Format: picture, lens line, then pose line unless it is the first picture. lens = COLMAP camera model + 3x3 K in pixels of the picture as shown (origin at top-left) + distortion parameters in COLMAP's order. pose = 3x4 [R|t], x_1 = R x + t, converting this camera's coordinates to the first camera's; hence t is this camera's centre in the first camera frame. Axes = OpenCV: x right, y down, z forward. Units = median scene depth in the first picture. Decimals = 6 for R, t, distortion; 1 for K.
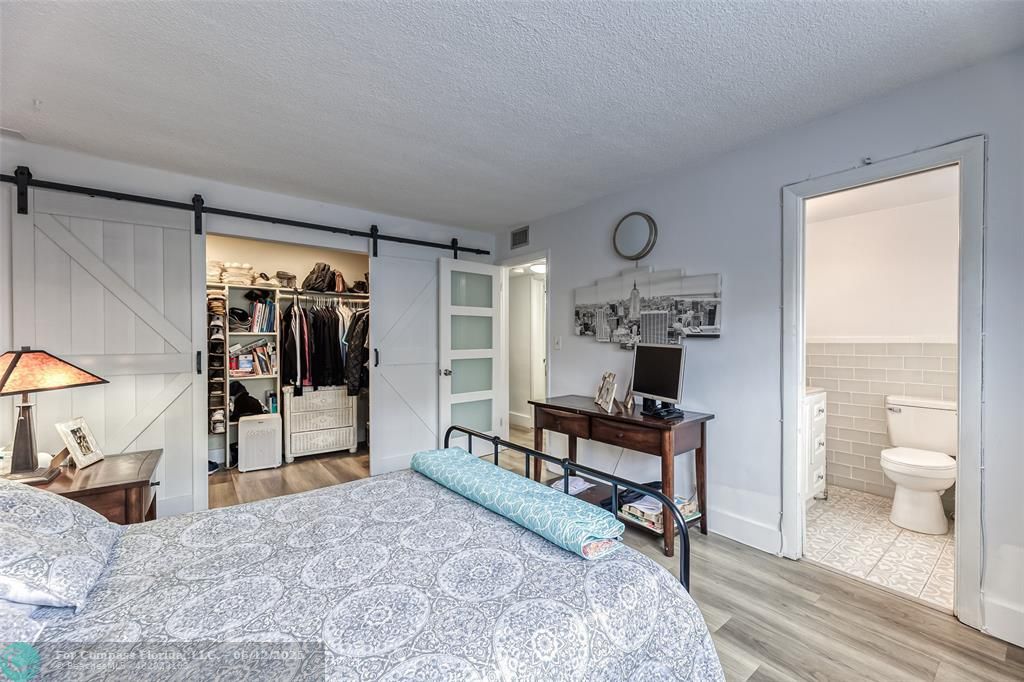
lens RADIAL K [[413.2, 0, 510.3], [0, 413.2, 342.2], [0, 0, 1]] dist [0.001341, -0.000153]
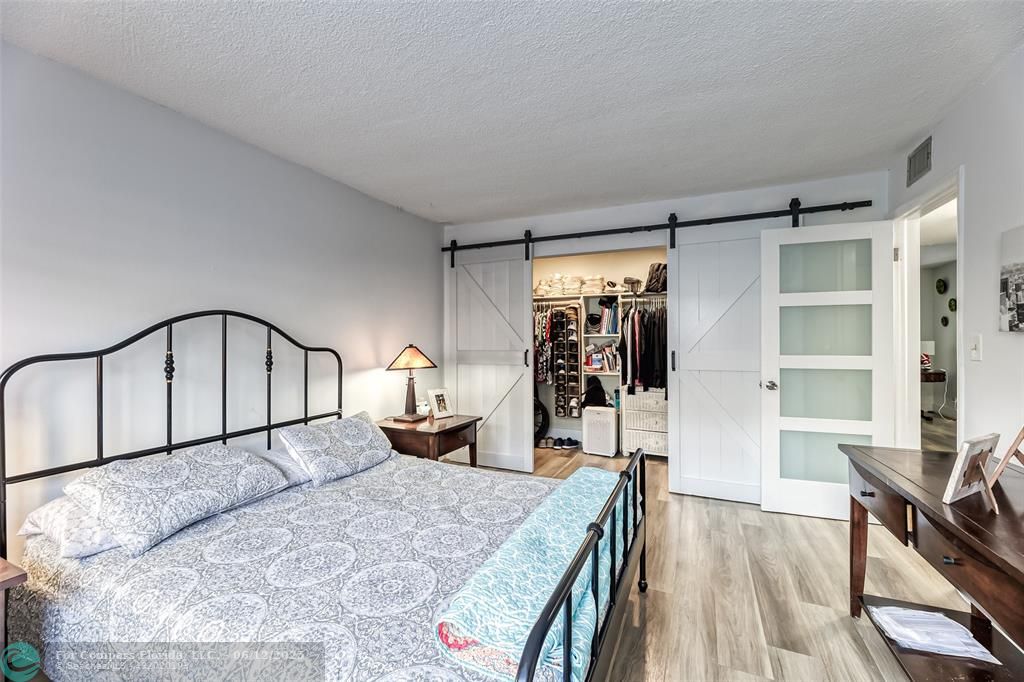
lens RADIAL K [[413.2, 0, 510.3], [0, 413.2, 342.2], [0, 0, 1]] dist [0.001341, -0.000153]
pose [[0.468194, 0.003531, -0.883618, 0.278144], [-0.006034, 0.999981, 0.000799, -0.001403], [0.883605, 0.004957, 0.468207, 0.248220]]
